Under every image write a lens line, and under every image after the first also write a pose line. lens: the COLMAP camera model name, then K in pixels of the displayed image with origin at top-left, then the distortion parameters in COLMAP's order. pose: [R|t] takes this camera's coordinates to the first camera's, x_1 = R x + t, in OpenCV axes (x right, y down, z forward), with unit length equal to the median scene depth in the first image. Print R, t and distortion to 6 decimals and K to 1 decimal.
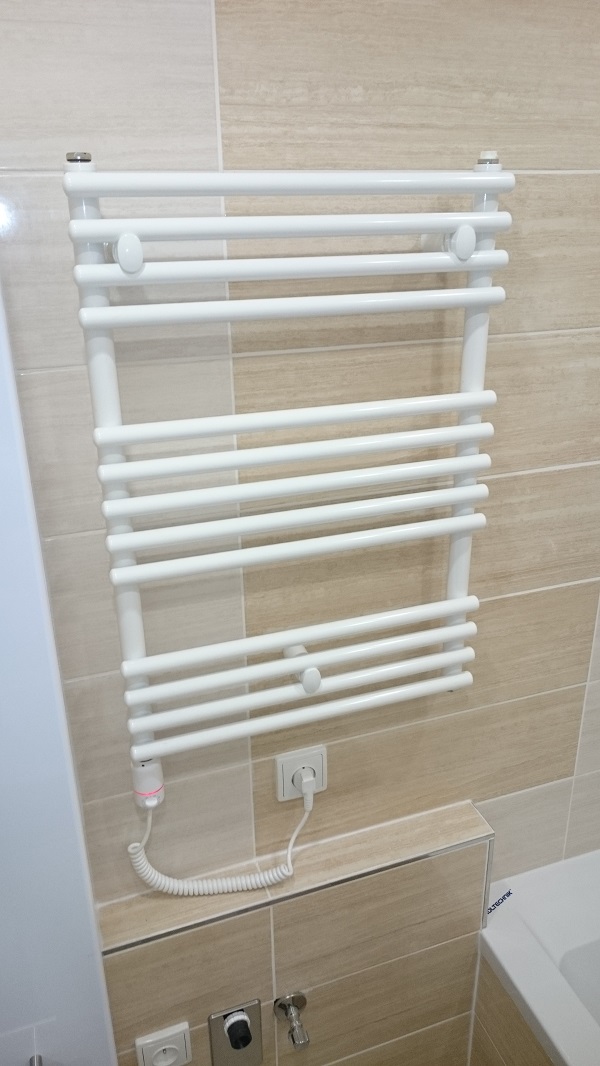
lens RADIAL K [[788.5, 0, 313.0], [0, 788.5, 534.9], [0, 0, 1]] dist [0.034519, -0.035648]
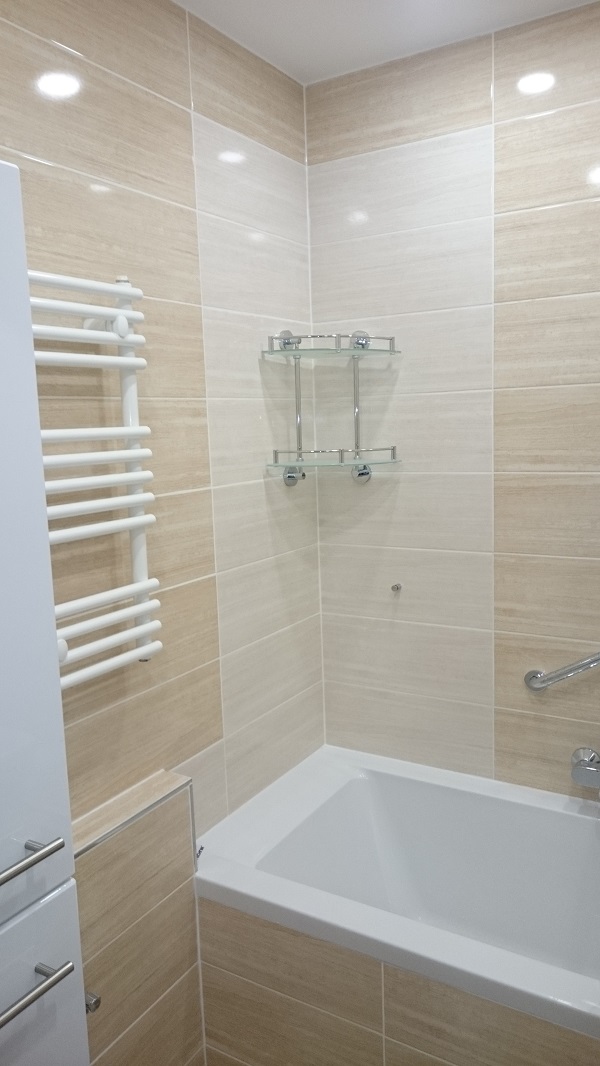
lens RADIAL K [[788.5, 0, 313.0], [0, 788.5, 534.9], [0, 0, 1]] dist [0.034519, -0.035648]
pose [[0.771279, -0.106692, 0.627491, -0.453707], [0.265538, 0.949898, -0.164875, 0.317697], [-0.578462, 0.293787, 0.760967, -0.238764]]
